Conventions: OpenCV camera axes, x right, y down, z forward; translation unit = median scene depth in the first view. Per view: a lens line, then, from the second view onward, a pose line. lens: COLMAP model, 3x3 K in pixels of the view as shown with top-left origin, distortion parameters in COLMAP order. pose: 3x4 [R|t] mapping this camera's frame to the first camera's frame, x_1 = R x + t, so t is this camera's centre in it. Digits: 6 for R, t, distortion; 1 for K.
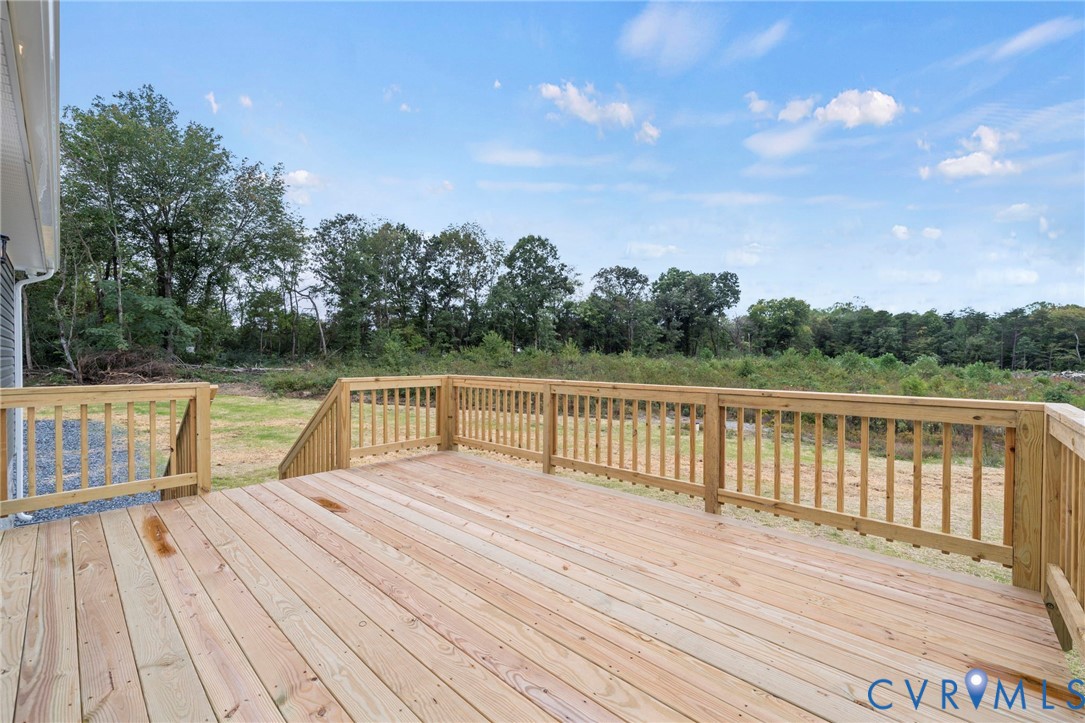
lens RADIAL K [[449.1, 0, 546.2], [0, 449.1, 362.1], [0, 0, 1]] dist [-0.000063, -0.000110]
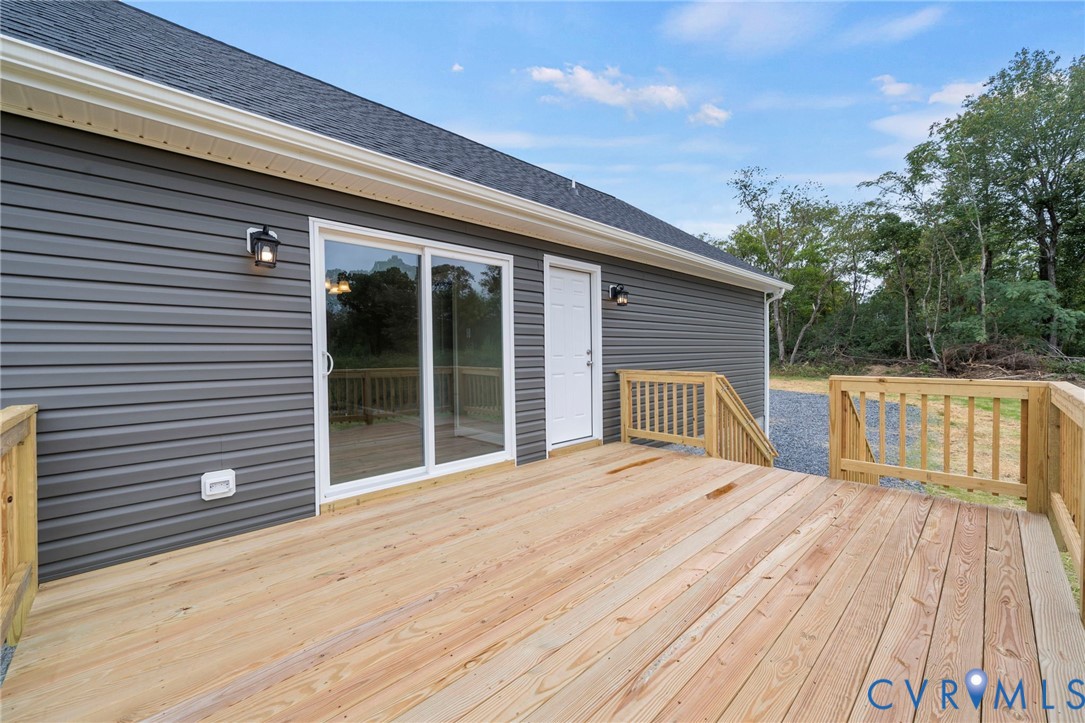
lens RADIAL K [[449.1, 0, 548.4], [0, 449.1, 357.9], [0, 0, 1]] dist [-0.000063, -0.000110]
pose [[-0.065648, 0.012919, -0.997759, 0.522682], [-0.002610, 0.999911, 0.013119, -0.008422], [0.997839, 0.003466, -0.065609, 0.574238]]
